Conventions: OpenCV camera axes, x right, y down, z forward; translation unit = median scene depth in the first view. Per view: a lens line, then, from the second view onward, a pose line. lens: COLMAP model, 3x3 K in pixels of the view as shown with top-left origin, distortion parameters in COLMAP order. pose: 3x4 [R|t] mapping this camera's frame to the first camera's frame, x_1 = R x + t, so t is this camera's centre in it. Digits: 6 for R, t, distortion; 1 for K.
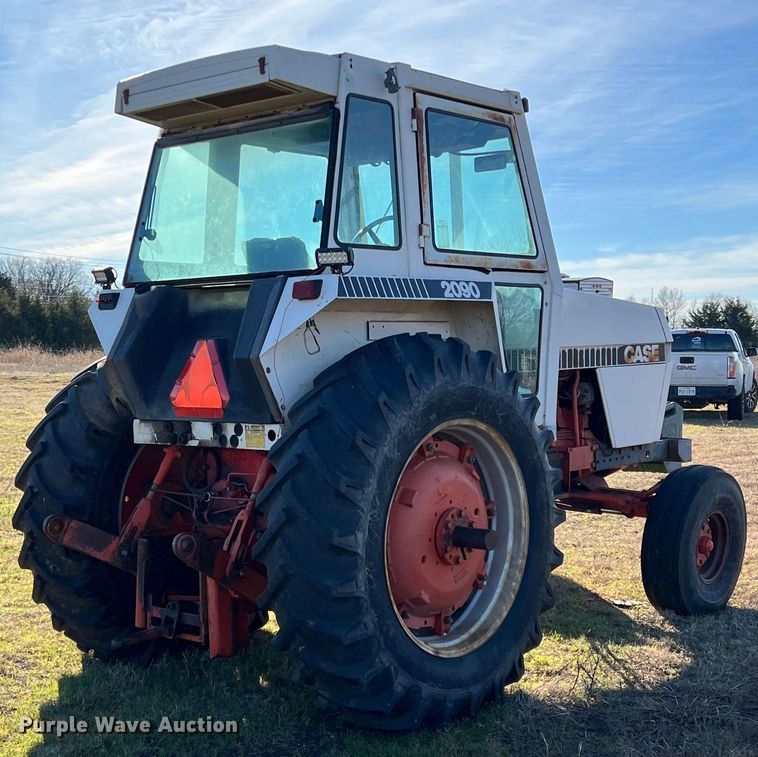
lens RADIAL K [[1194.6, 0, 380.0], [0, 1194.6, 402.4], [0, 0, 1]] dist [0.167110, -0.057484]
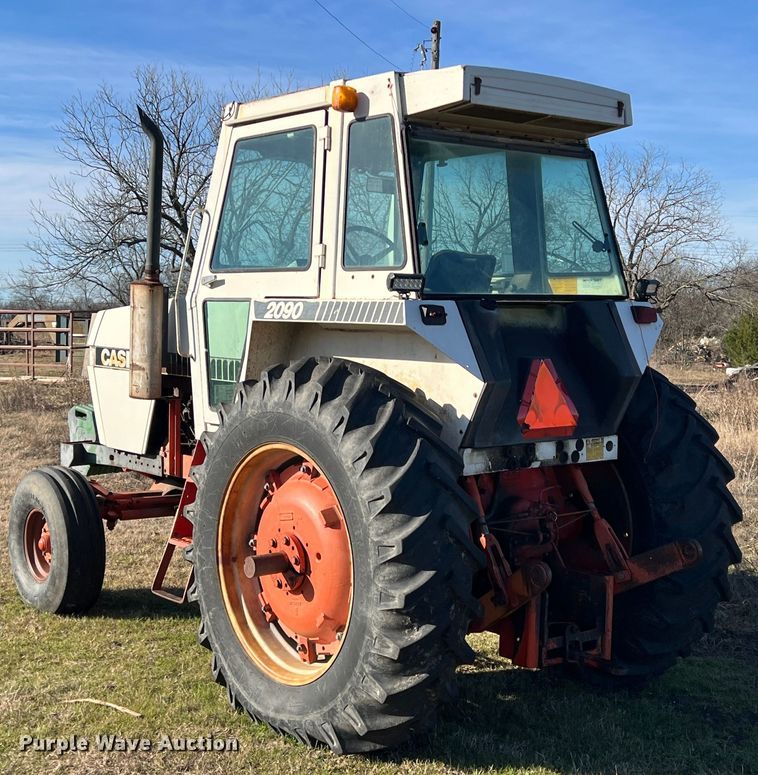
lens RADIAL K [[1211.4, 0, 379.0], [0, 1211.4, 387.5], [0, 0, 1]] dist [0.163153, -0.096385]
pose [[0.174955, -0.045199, 0.983538, -1.190444], [0.033849, 0.998631, 0.039872, -0.075391], [-0.983994, 0.026316, 0.176246, 0.986127]]
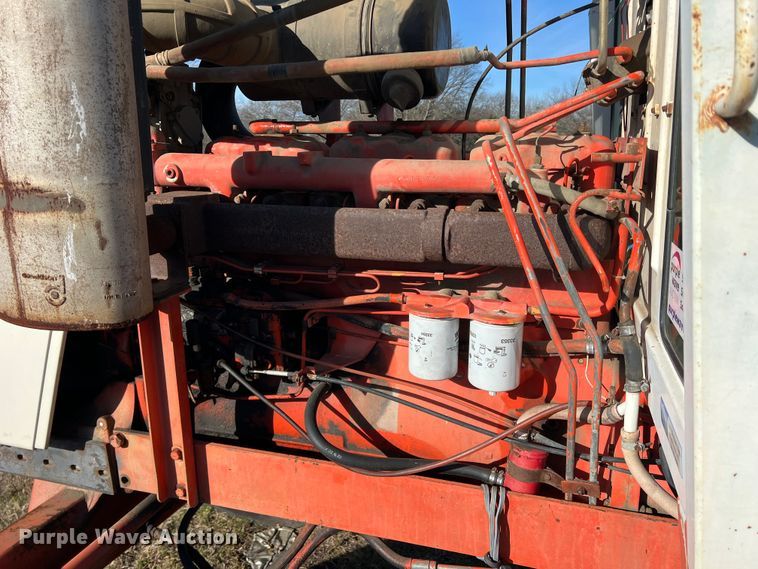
lens RADIAL K [[572.7, 0, 381.3], [0, 572.7, 286.2], [0, 0, 1]] dist [0.063143, -0.073585]
pose [[-0.407926, -0.214950, 0.887351, -0.075106], [0.058525, 0.963737, 0.260358, -0.064755], [-0.911137, 0.158139, -0.380554, 1.469086]]
